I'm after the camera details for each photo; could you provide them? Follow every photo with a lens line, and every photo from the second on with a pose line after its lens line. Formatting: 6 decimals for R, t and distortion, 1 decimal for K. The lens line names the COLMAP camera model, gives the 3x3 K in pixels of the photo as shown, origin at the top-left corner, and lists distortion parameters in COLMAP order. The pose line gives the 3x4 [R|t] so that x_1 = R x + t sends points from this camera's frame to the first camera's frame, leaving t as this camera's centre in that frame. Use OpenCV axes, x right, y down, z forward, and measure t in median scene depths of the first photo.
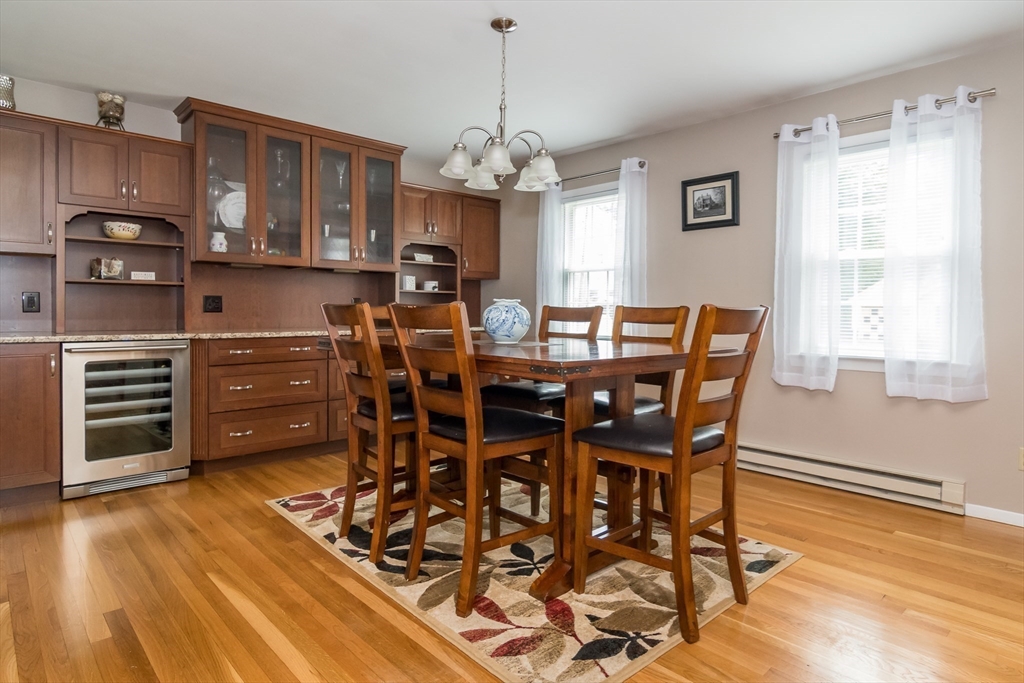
lens RADIAL K [[574.6, 0, 528.4], [0, 574.6, 309.6], [0, 0, 1]] dist [0.001085, 0.000239]
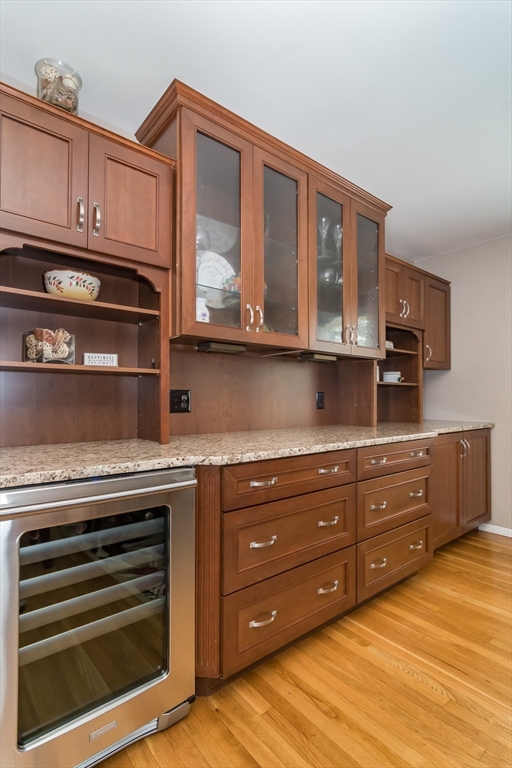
lens RADIAL K [[372.1, 0, 254.7], [0, 372.1, 390.0], [0, 0, 1]] dist [-0.000001, -0.000879]
pose [[0.997387, -0.010938, -0.071406, -0.468384], [0.008776, 0.999496, -0.030520, -0.010319], [0.071704, 0.029813, 0.996980, 0.595106]]
